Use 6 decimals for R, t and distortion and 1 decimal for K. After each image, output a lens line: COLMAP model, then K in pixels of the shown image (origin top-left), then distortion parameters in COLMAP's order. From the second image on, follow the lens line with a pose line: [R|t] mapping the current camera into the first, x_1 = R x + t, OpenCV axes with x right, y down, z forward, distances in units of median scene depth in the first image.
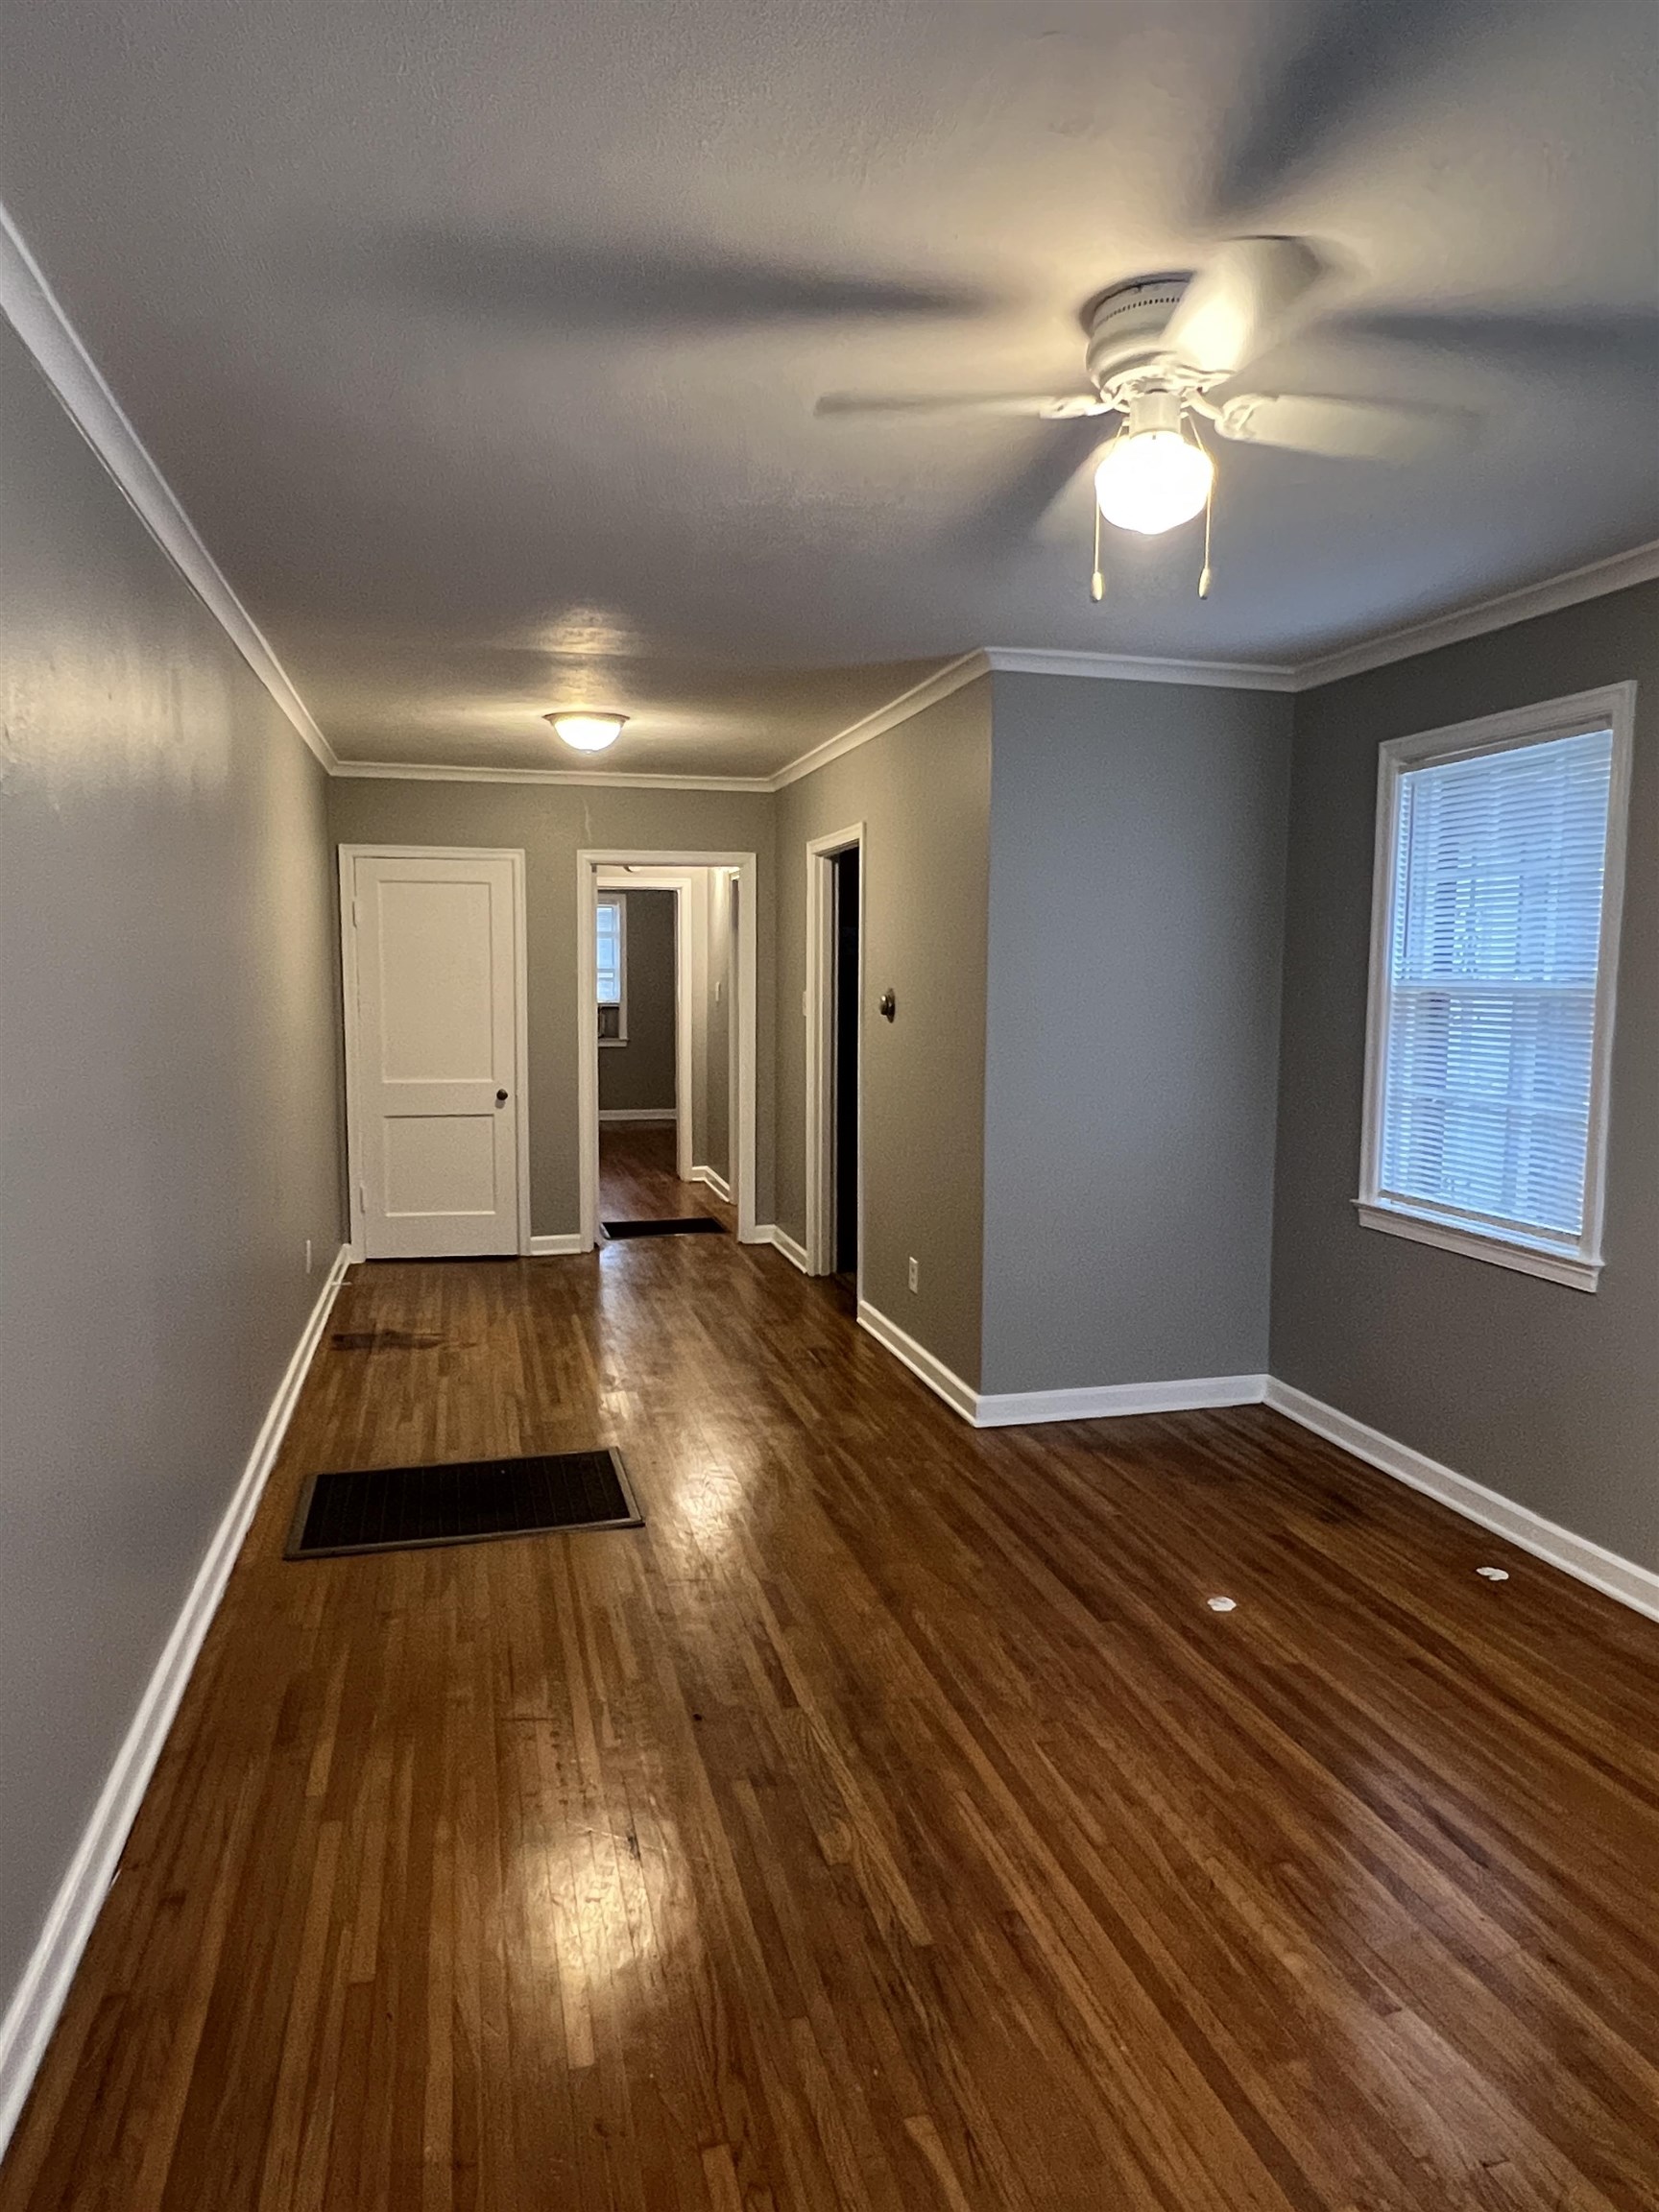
lens RADIAL K [[1382.9, 0, 829.5], [0, 1382.9, 1106.0], [0, 0, 1]] dist [-0.004576, -0.004061]
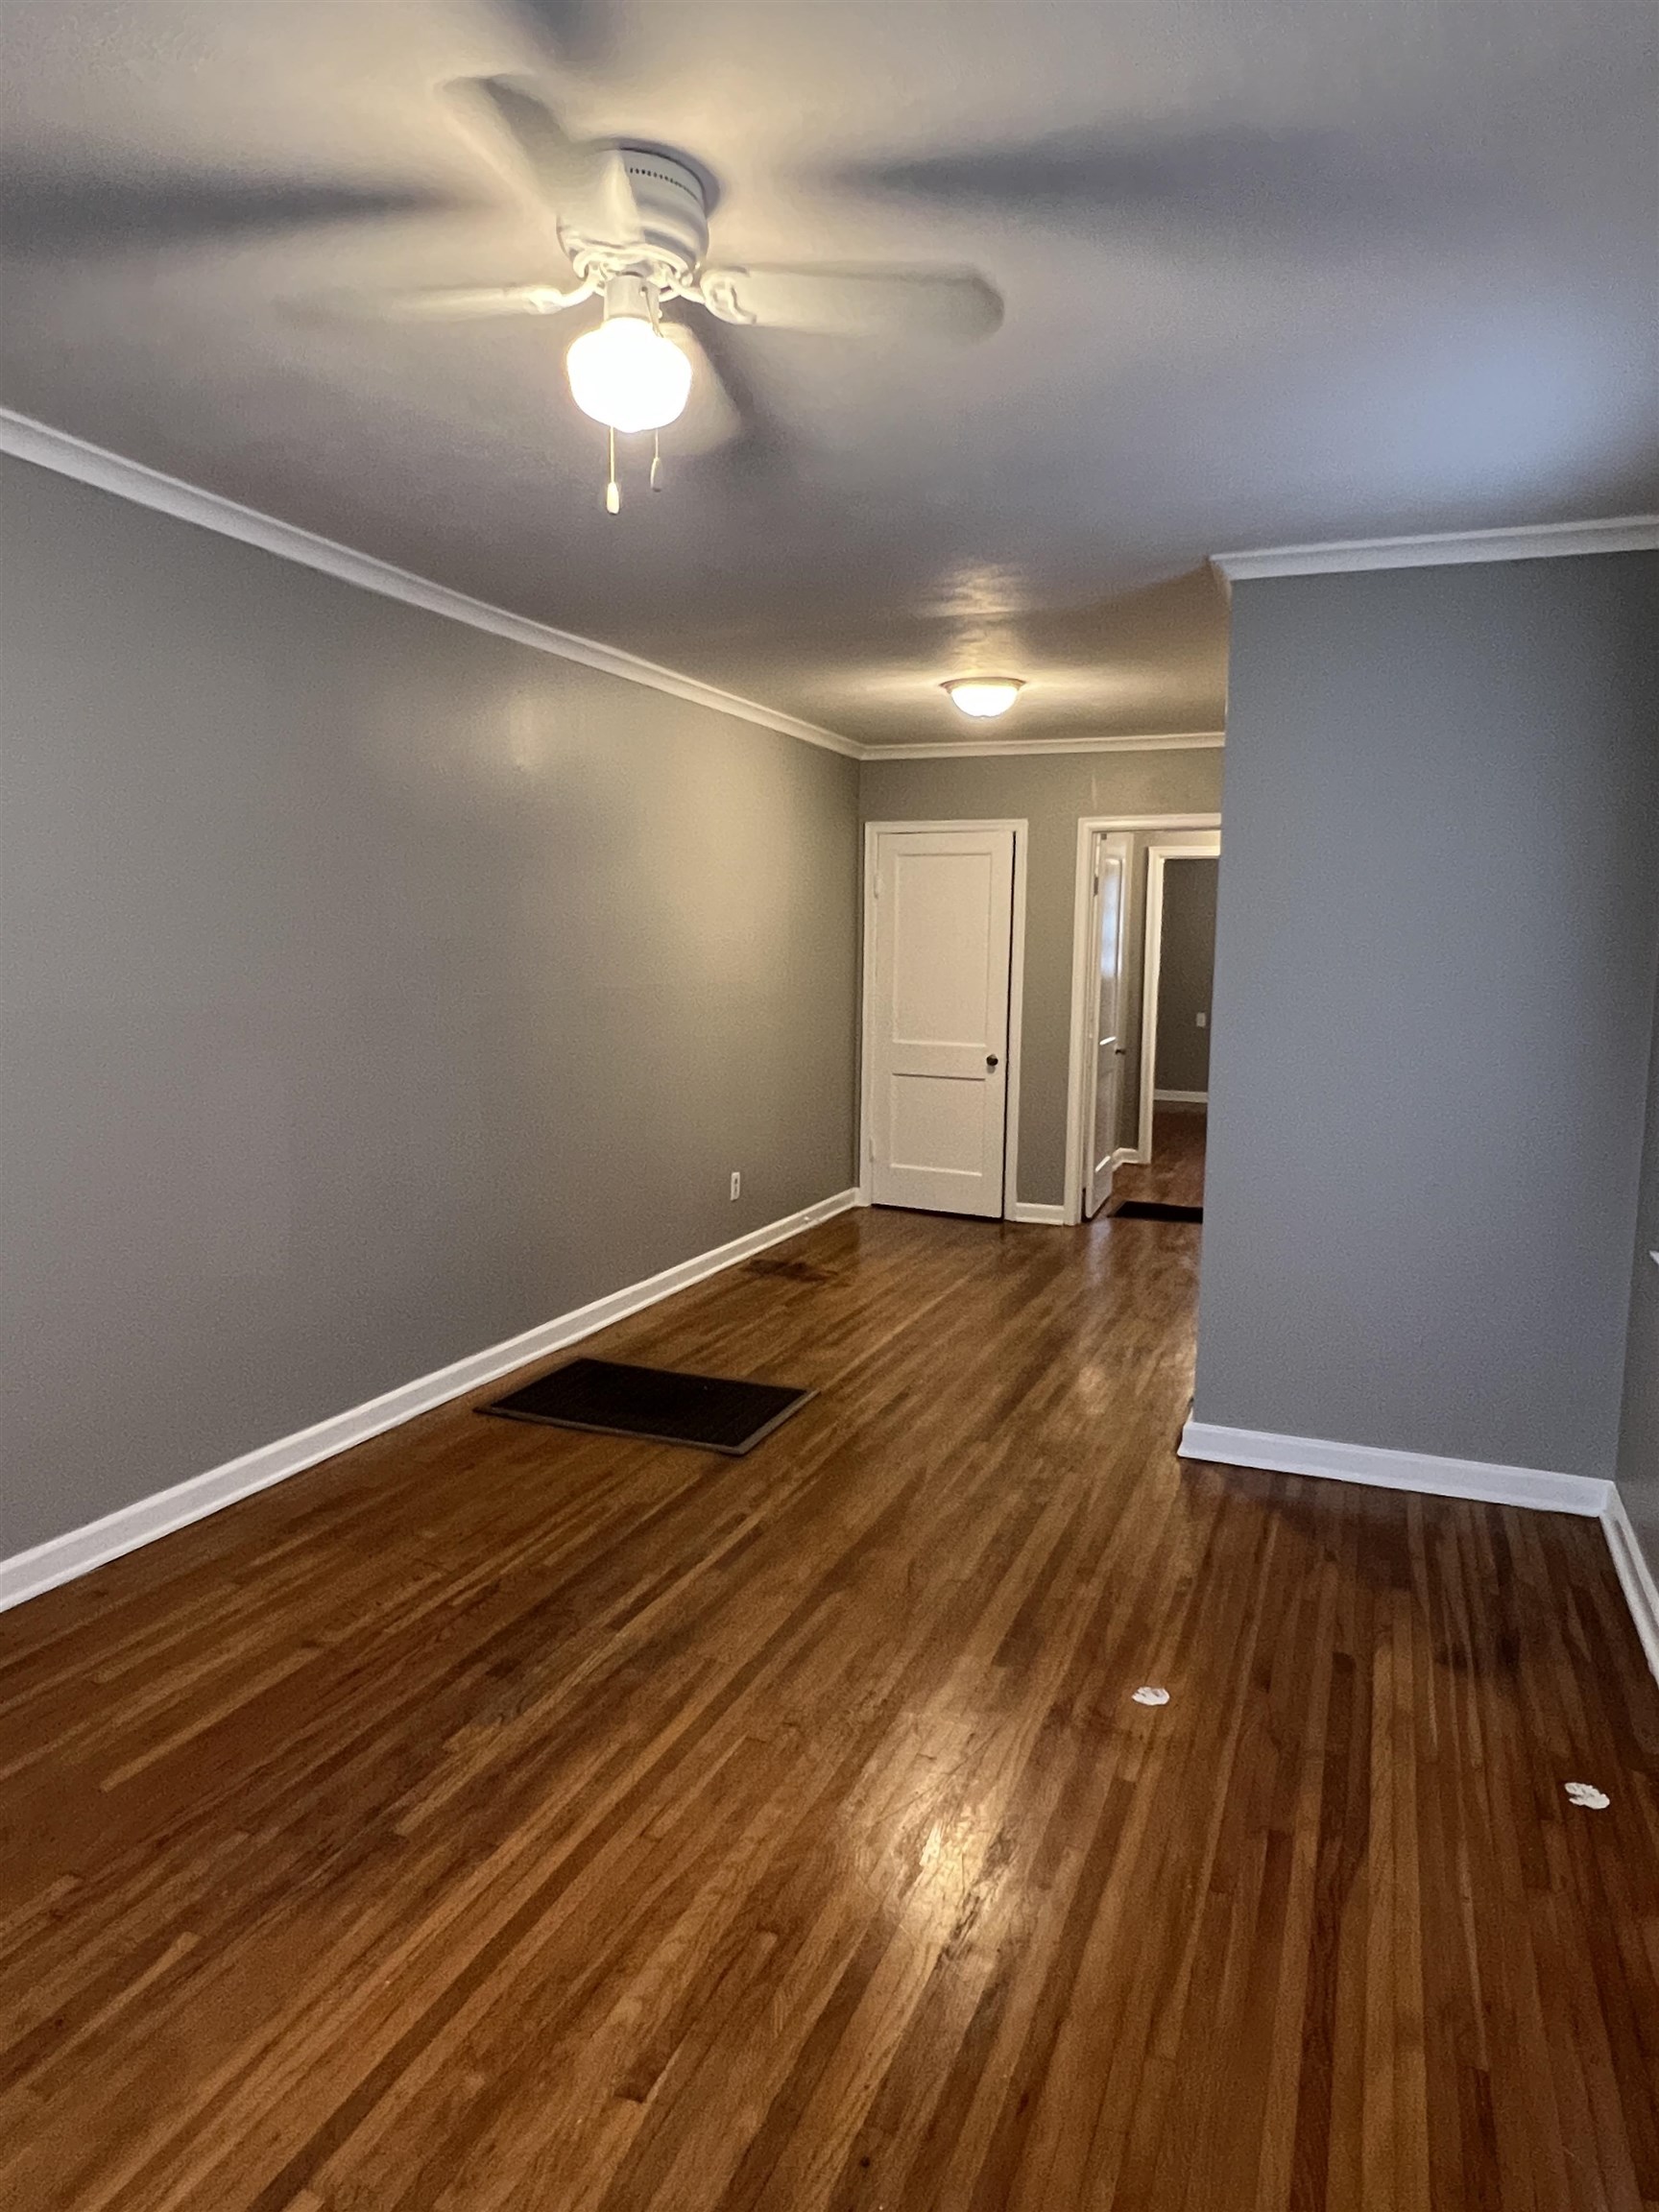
lens RADIAL K [[1382.9, 0, 829.5], [0, 1382.9, 1106.0], [0, 0, 1]] dist [-0.004576, -0.004061]
pose [[0.799347, 0.079236, -0.595622, 0.537449], [-0.072072, 0.996754, 0.035874, -0.004686], [0.596531, 0.014252, 0.802463, 0.200971]]
